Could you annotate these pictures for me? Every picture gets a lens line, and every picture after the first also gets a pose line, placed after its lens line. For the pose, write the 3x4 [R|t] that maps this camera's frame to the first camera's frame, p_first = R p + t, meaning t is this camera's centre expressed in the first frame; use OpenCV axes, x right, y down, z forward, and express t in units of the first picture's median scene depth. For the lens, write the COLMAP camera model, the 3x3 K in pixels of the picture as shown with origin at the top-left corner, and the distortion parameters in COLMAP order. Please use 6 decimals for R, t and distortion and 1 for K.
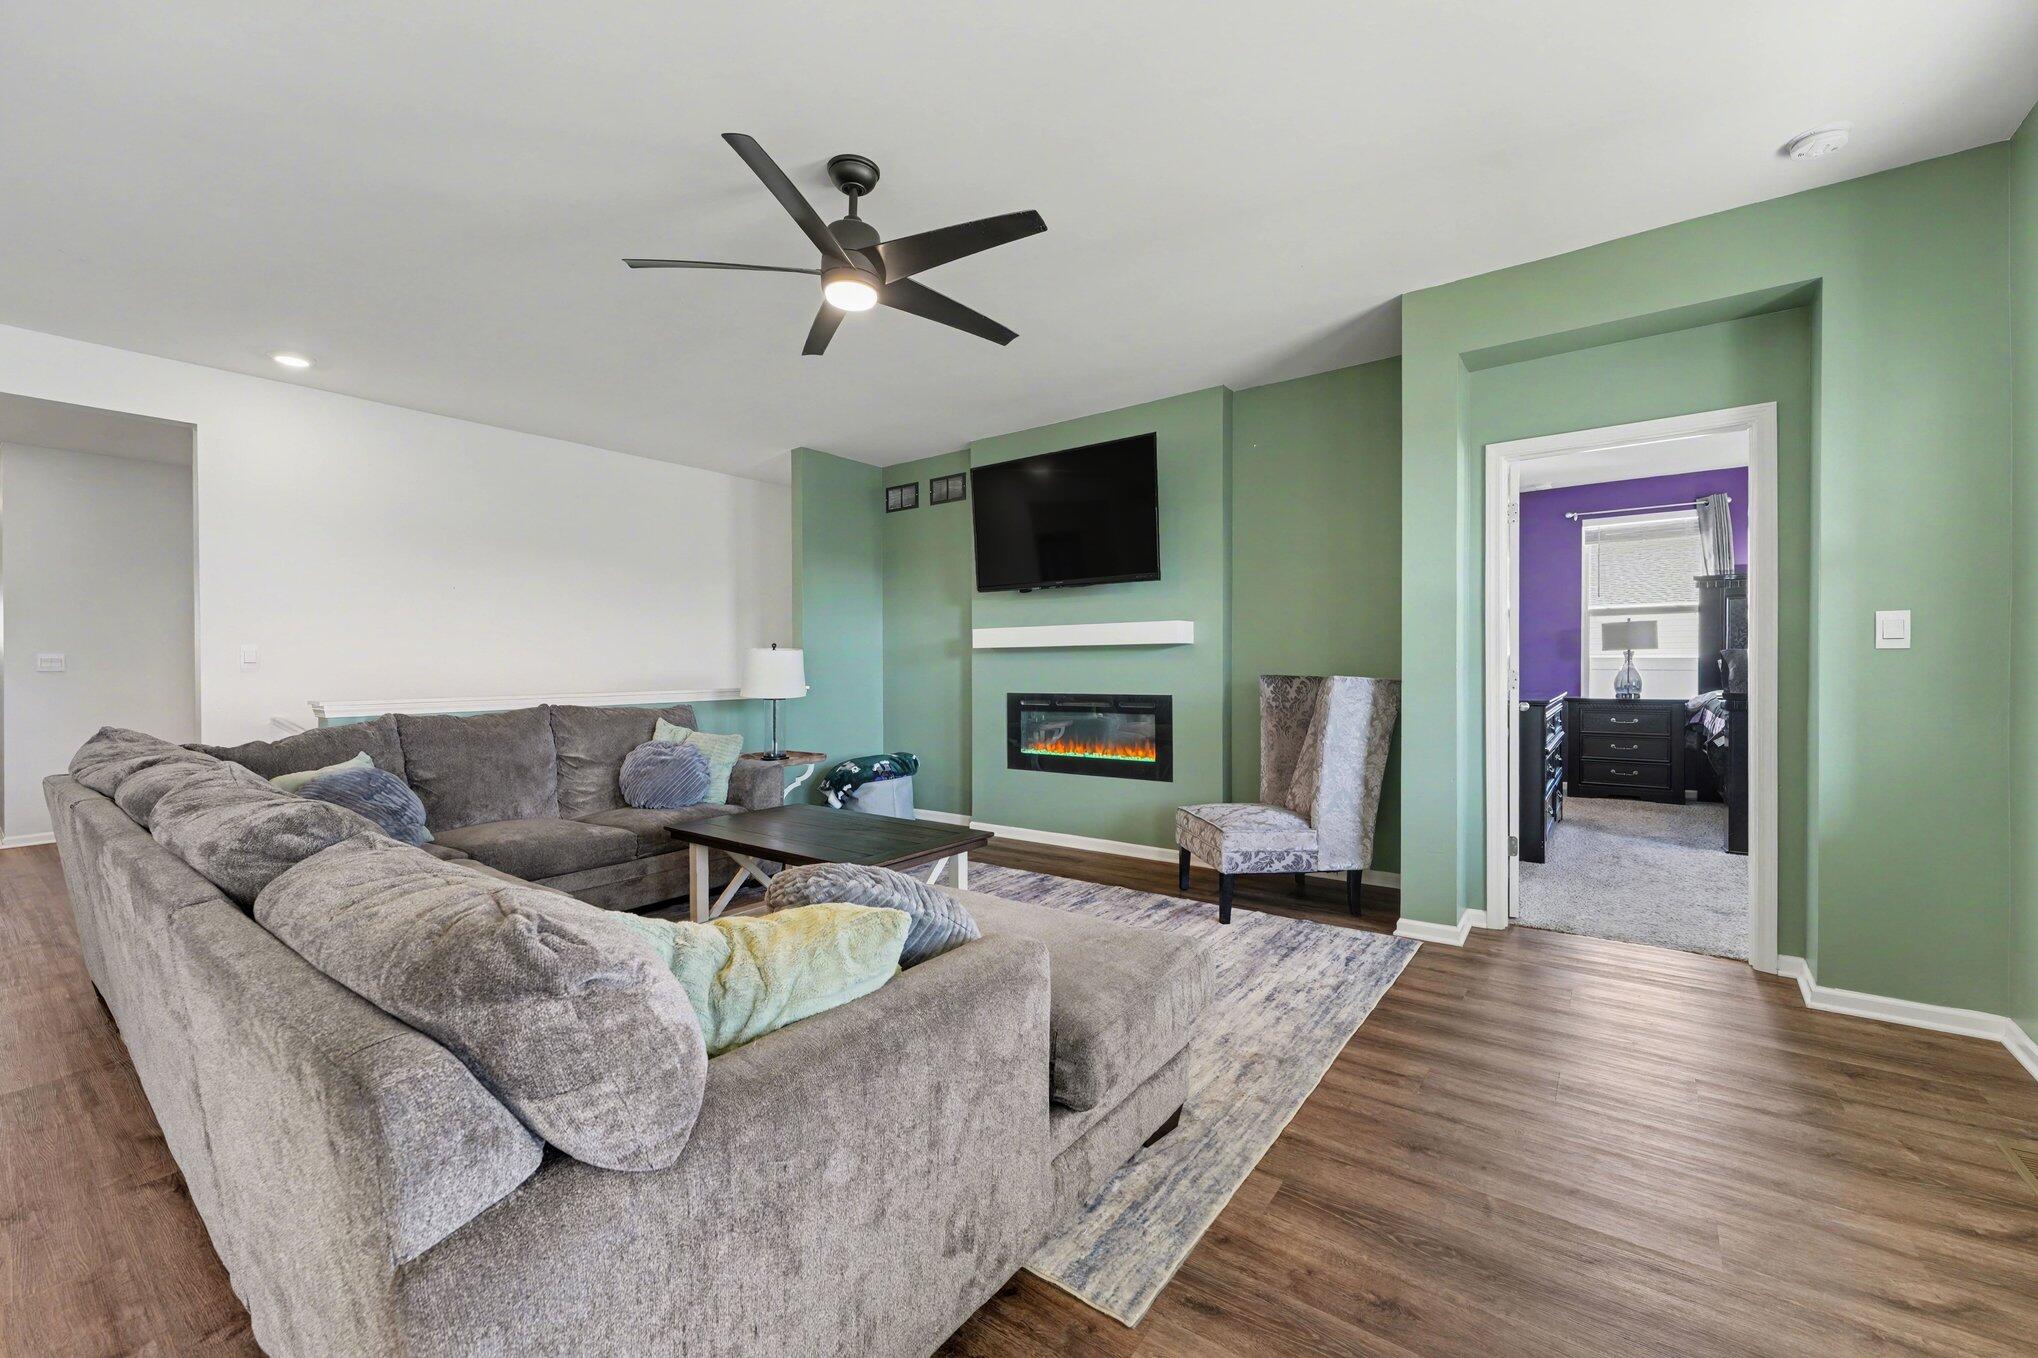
lens RADIAL K [[813.4, 0, 1025.3], [0, 813.4, 672.8], [0, 0, 1]] dist [0.001220, 0.000168]
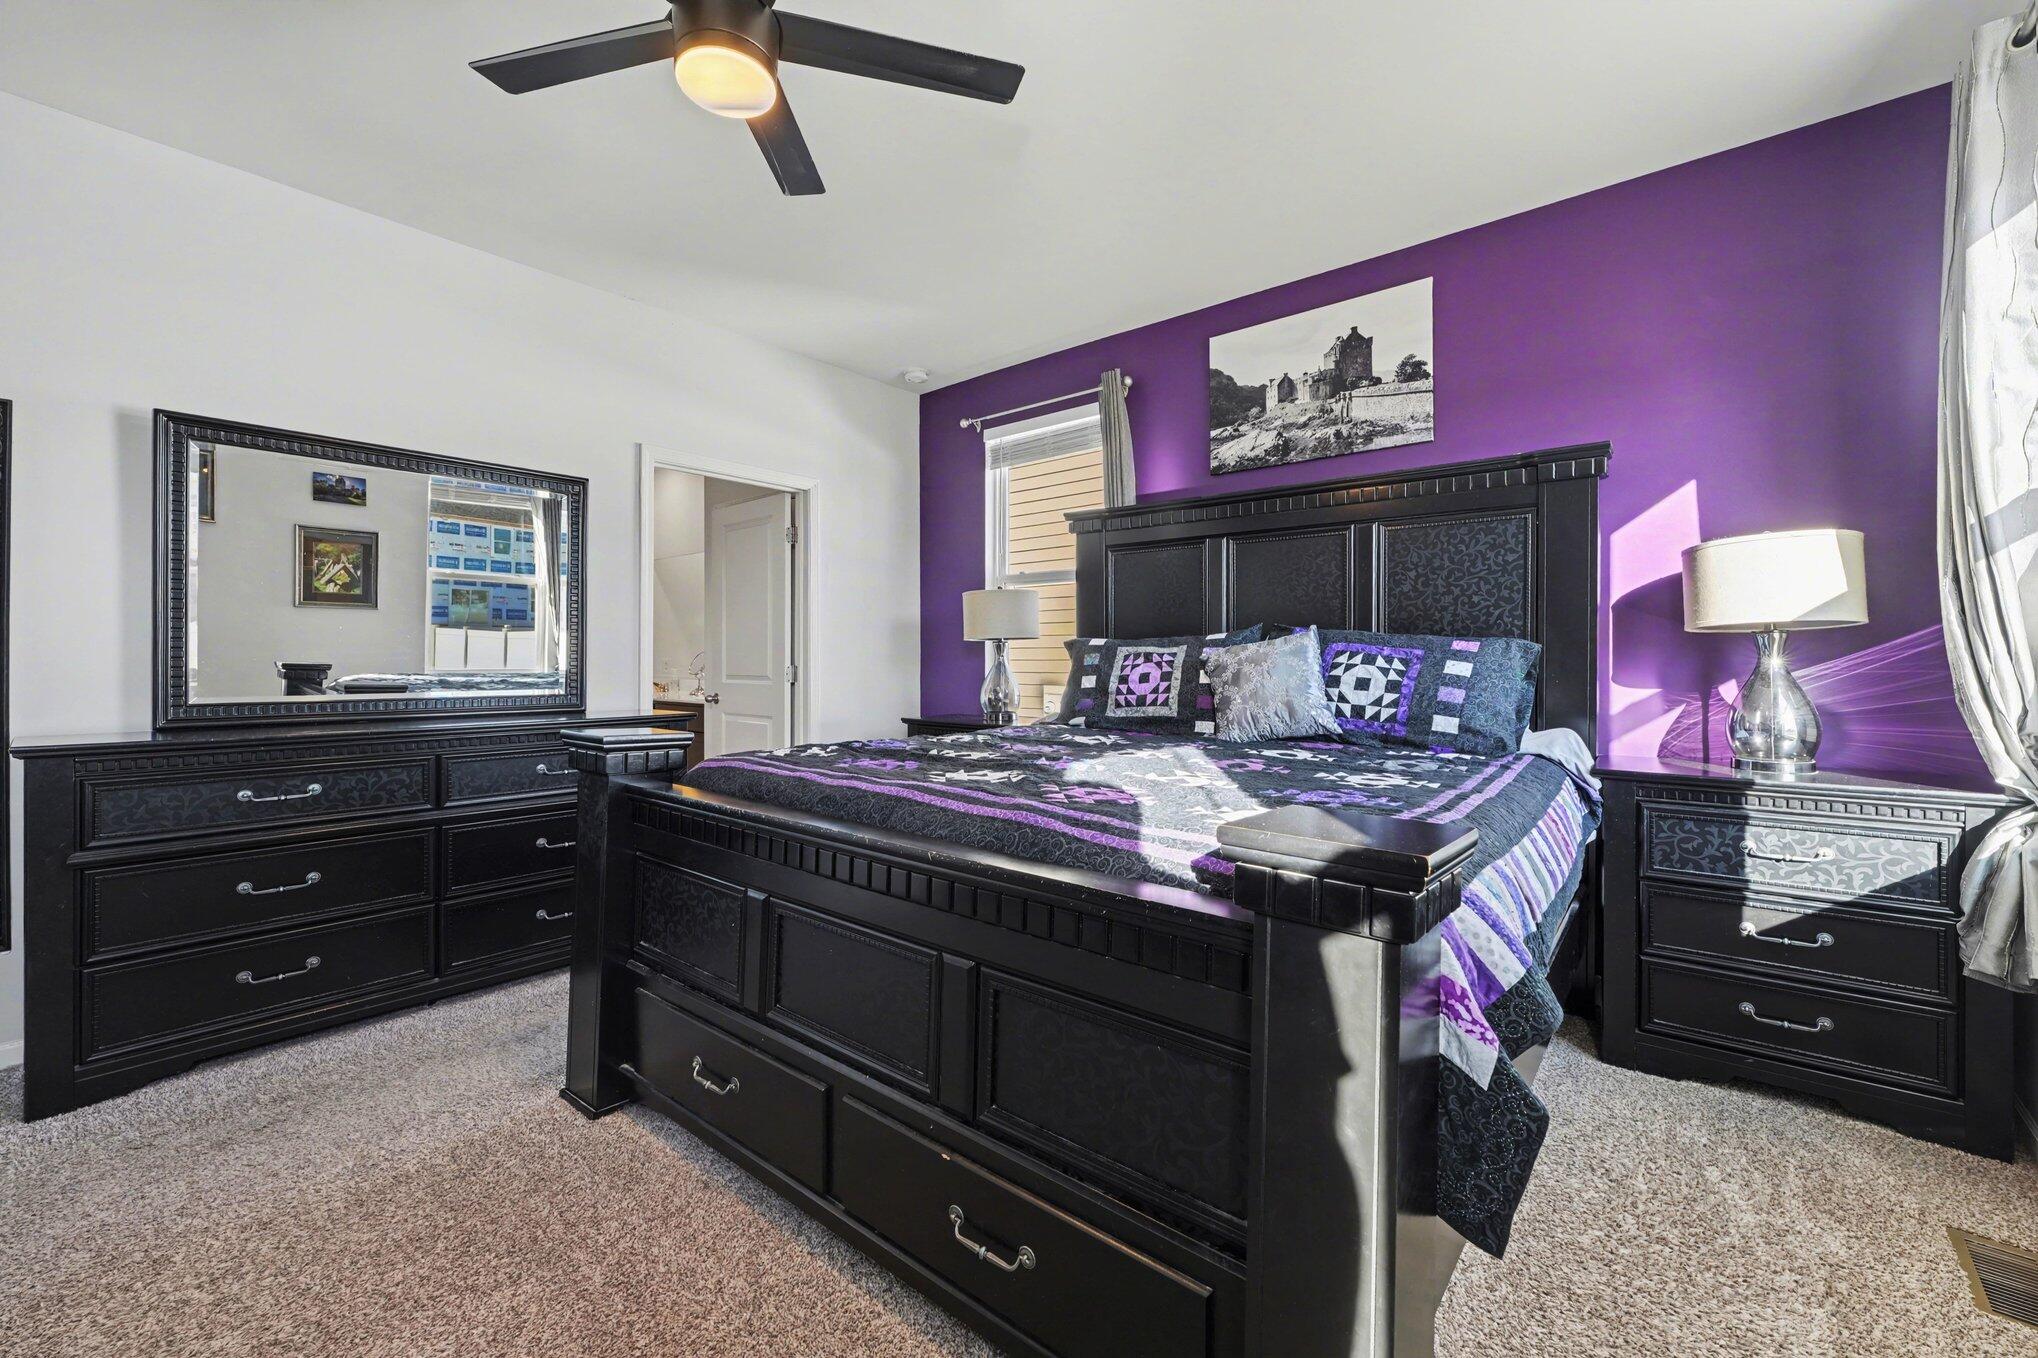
lens RADIAL K [[820.3, 0, 1019.0], [0, 820.3, 630.2], [0, 0, 1]] dist [0.001793, 0.000126]
pose [[0.998179, -0.000769, -0.060309, 0.826095], [-0.001161, 0.999489, -0.031948, -0.015509], [0.060303, 0.031960, 0.997668, 0.417891]]
